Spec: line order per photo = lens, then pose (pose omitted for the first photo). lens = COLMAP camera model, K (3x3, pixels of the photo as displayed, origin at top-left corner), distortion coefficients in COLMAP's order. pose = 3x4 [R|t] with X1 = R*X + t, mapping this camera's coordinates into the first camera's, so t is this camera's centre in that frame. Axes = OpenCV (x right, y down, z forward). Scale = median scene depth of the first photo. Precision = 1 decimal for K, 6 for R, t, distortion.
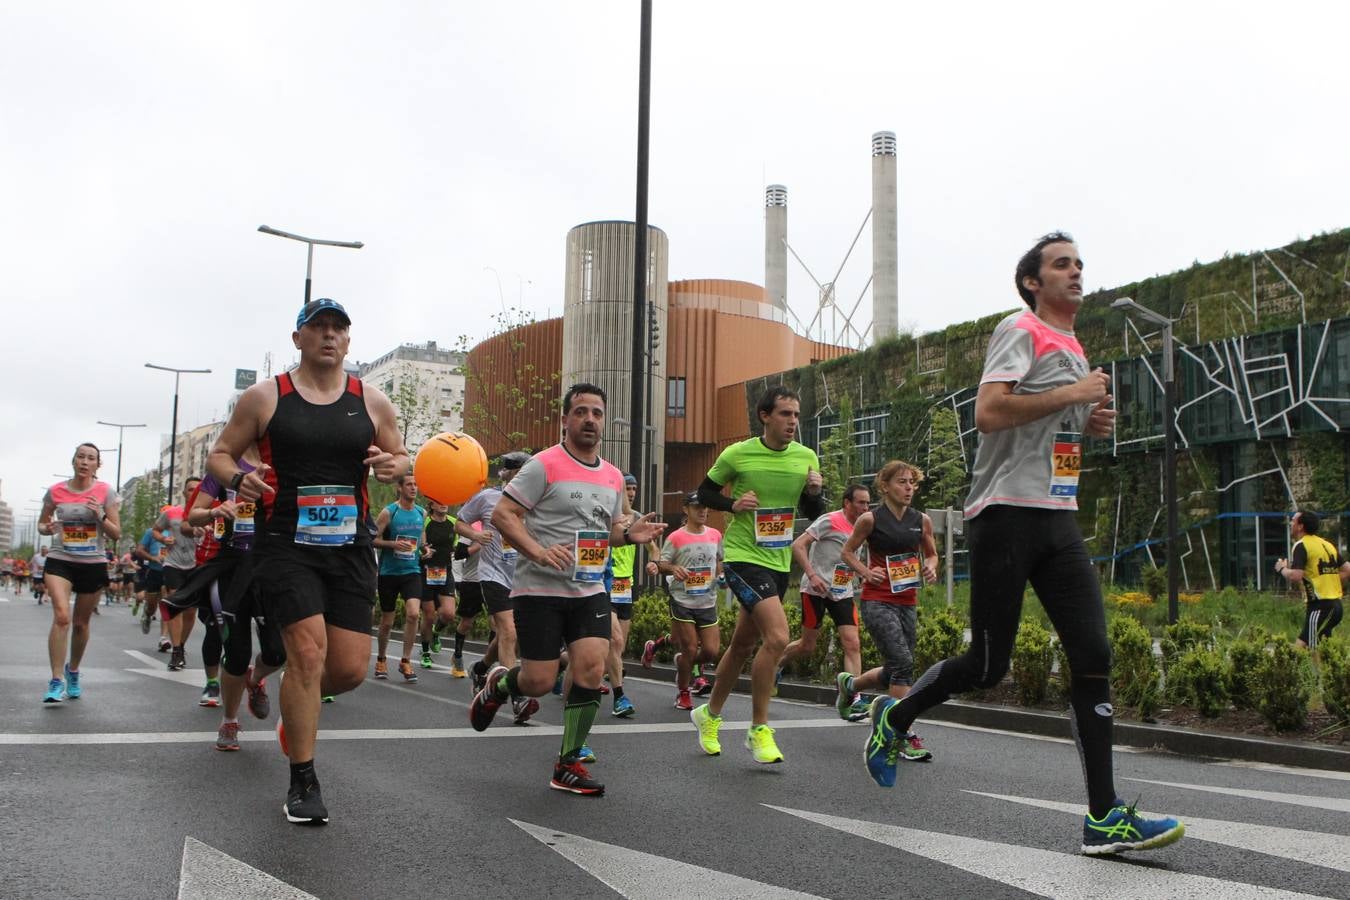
lens RADIAL K [[1199.1, 0, 678.8], [0, 1199.1, 463.2], [0, 0, 1]] dist [-0.117771, 0.096803]
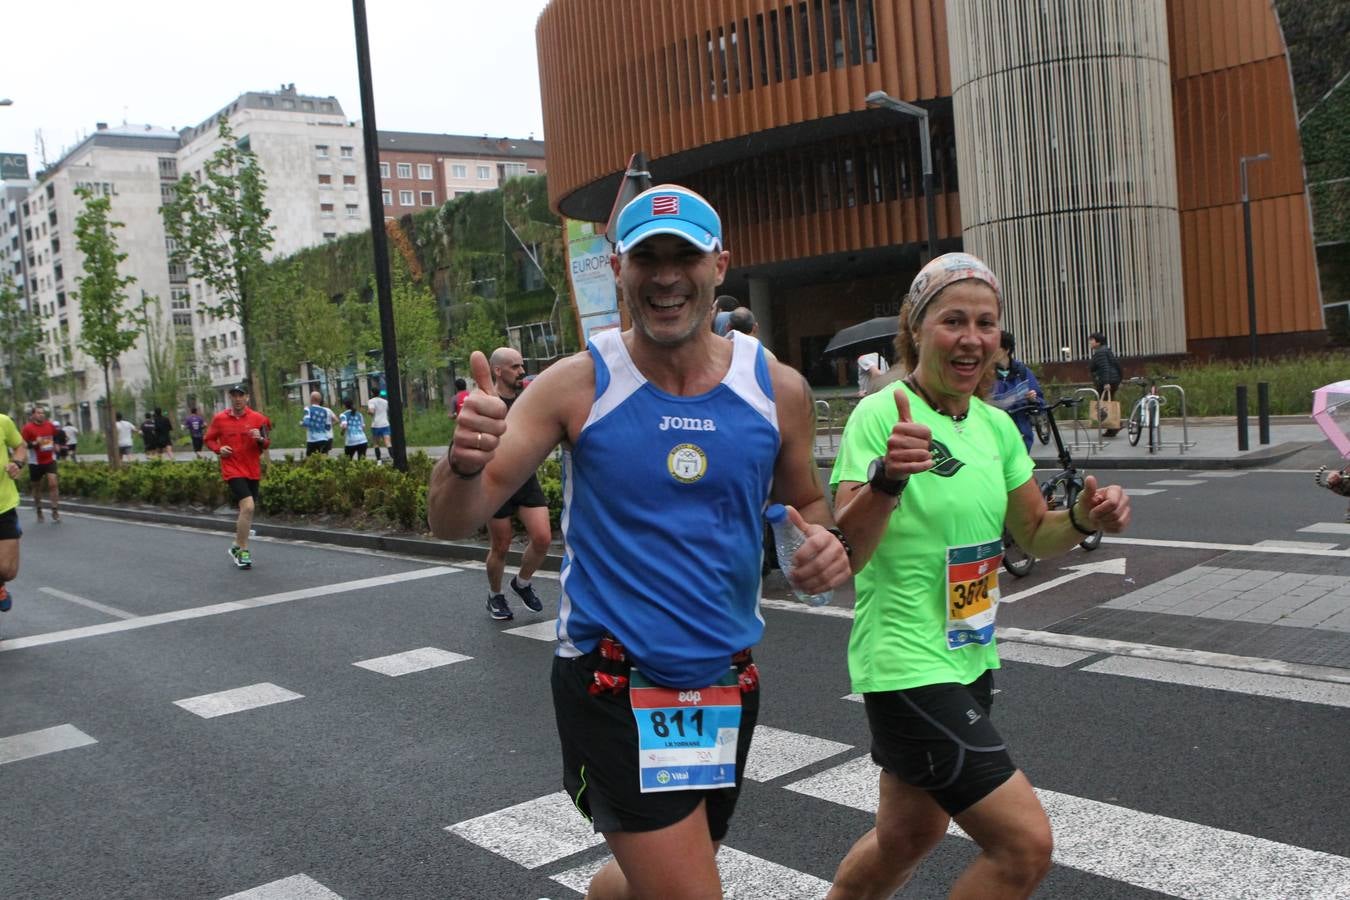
lens RADIAL K [[1203.1, 0, 675.2], [0, 1203.1, 462.8], [0, 0, 1]] dist [-0.113815, 0.086835]
pose [[0.978912, -0.108914, 0.172826, -0.378349], [0.077757, 0.980992, 0.177788, 0.051008], [-0.188904, -0.160601, 0.968774, 0.641478]]
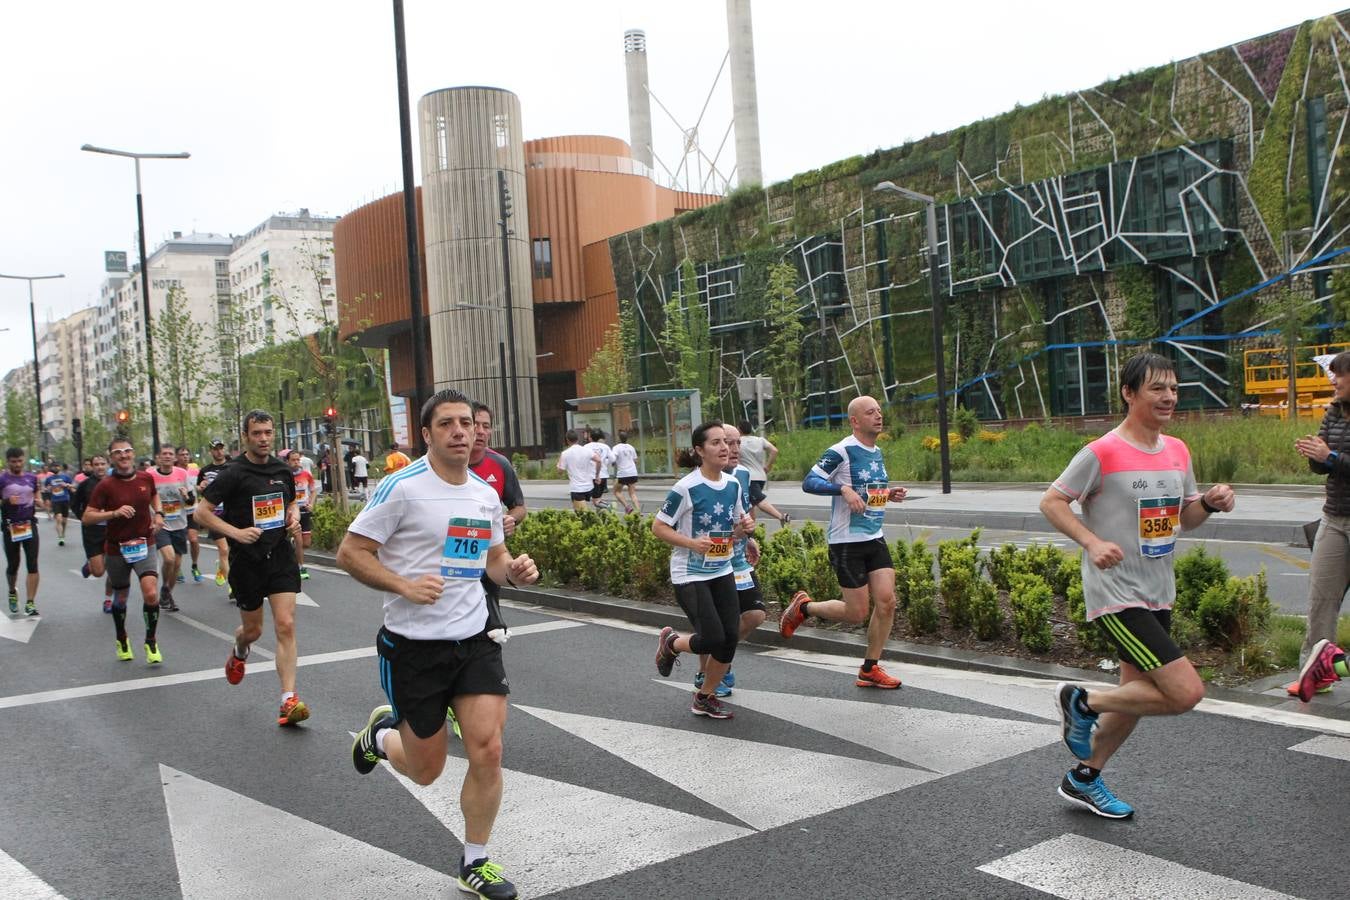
lens RADIAL K [[1199.1, 0, 678.8], [0, 1199.1, 463.2], [0, 0, 1]] dist [-0.117771, 0.096803]
pose [[0.993795, -0.083415, 0.073579, 0.029972], [0.072831, 0.987979, 0.136354, -0.016377], [-0.084068, -0.130150, 0.987924, -0.034123]]
